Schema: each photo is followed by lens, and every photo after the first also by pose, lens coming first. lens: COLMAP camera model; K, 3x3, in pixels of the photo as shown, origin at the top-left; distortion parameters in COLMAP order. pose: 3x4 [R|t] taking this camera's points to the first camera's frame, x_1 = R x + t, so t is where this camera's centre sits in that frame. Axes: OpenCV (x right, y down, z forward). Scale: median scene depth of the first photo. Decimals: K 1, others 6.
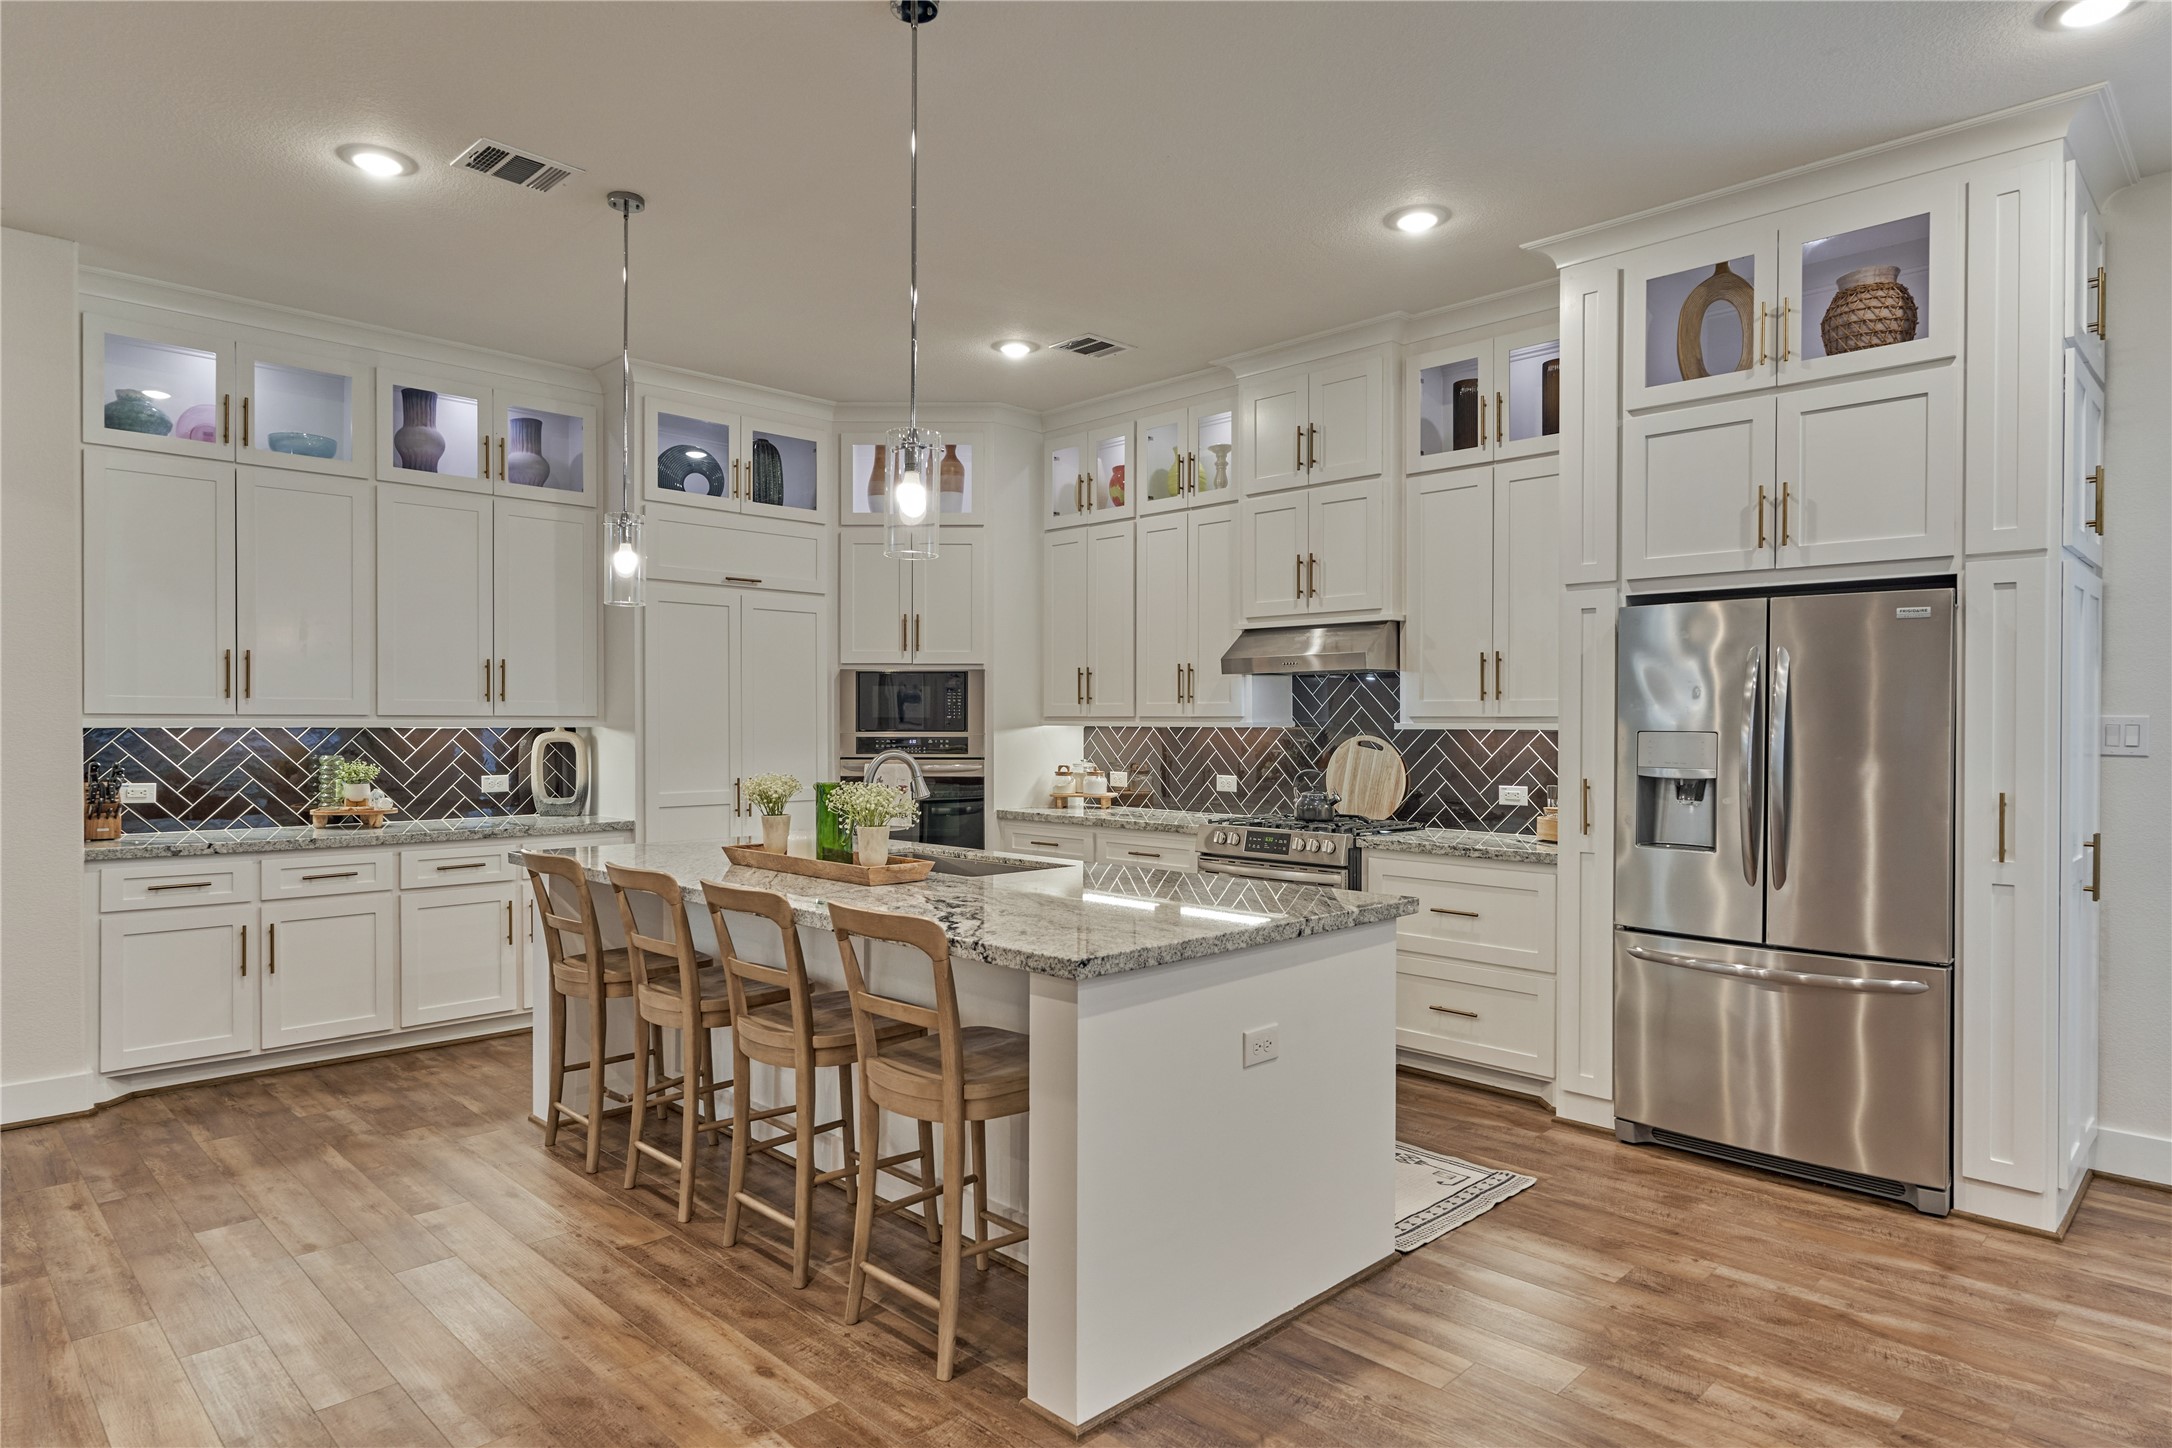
lens RADIAL K [[1221.9, 0, 1075.0], [0, 1221.9, 738.7], [0, 0, 1]] dist [0.002121, -0.001247]
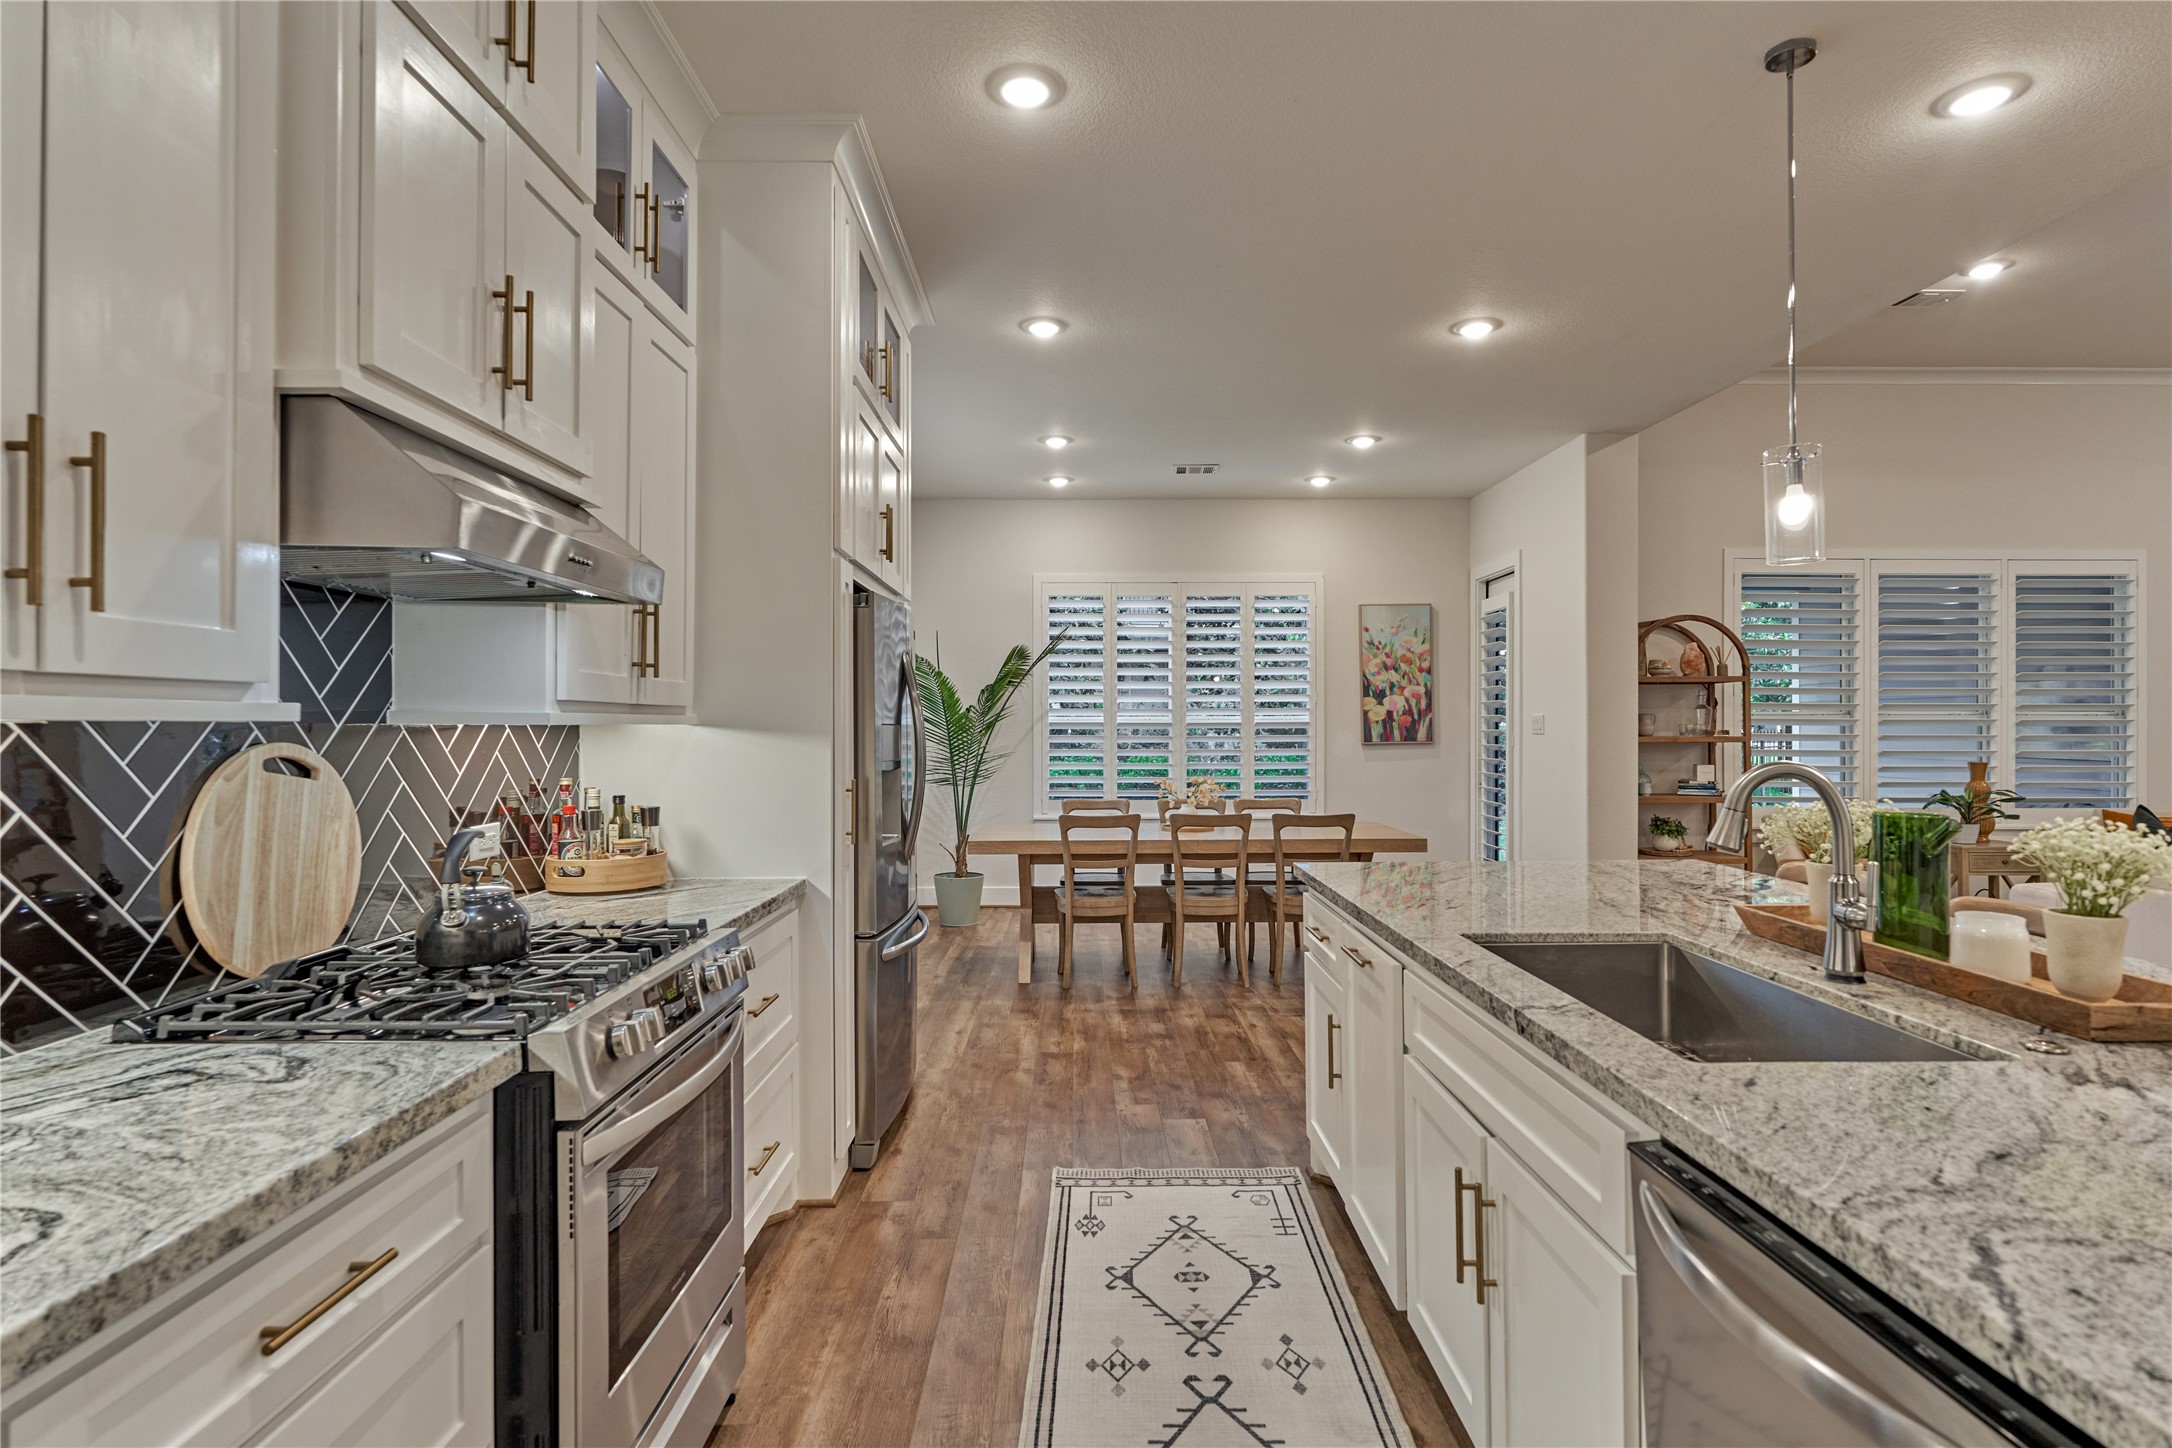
lens RADIAL K [[1105.2, 0, 1102.0], [0, 1105.2, 733.2], [0, 0, 1]] dist [-0.003435, -0.000588]
pose [[-0.721584, -0.007744, 0.692284, -0.179204], [0.008263, 0.999770, 0.019796, -0.009912], [-0.692278, 0.020004, -0.721354, 1.047667]]
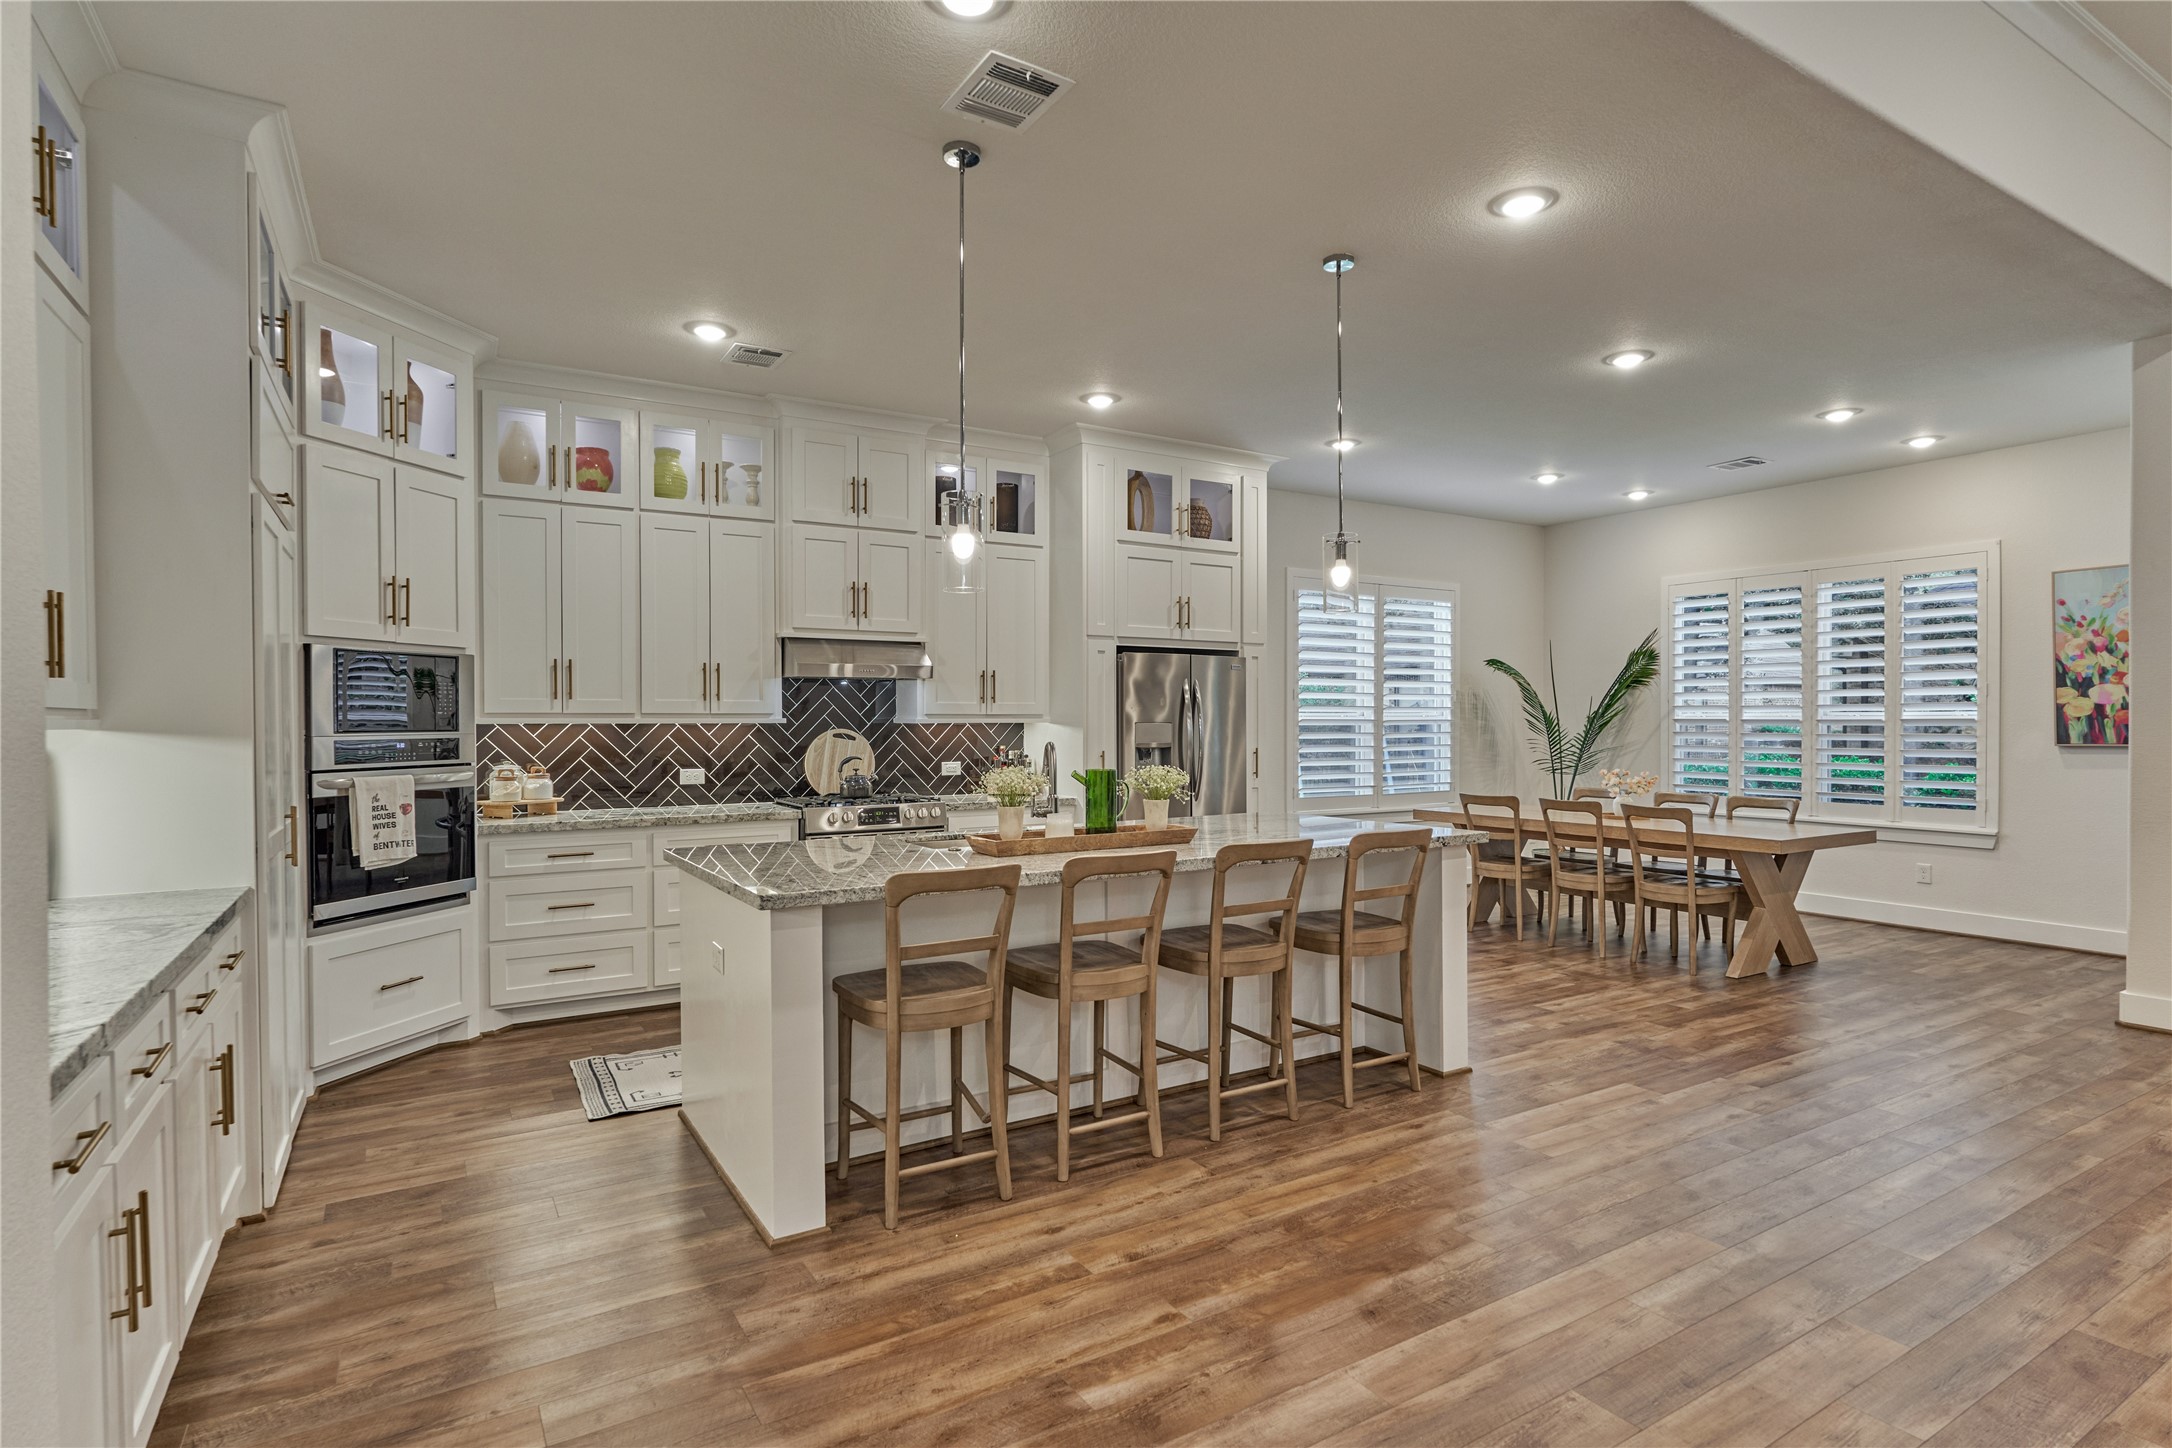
lens RADIAL K [[1105.2, 0, 1082.0], [0, 1105.2, 731.5], [0, 0, 1]] dist [-0.003435, -0.000588]
pose [[0.237526, -0.013341, 0.971290, -0.782196], [0.015822, 0.999826, 0.009864, -0.007116], [-0.971252, 0.013025, 0.237696, 0.482287]]
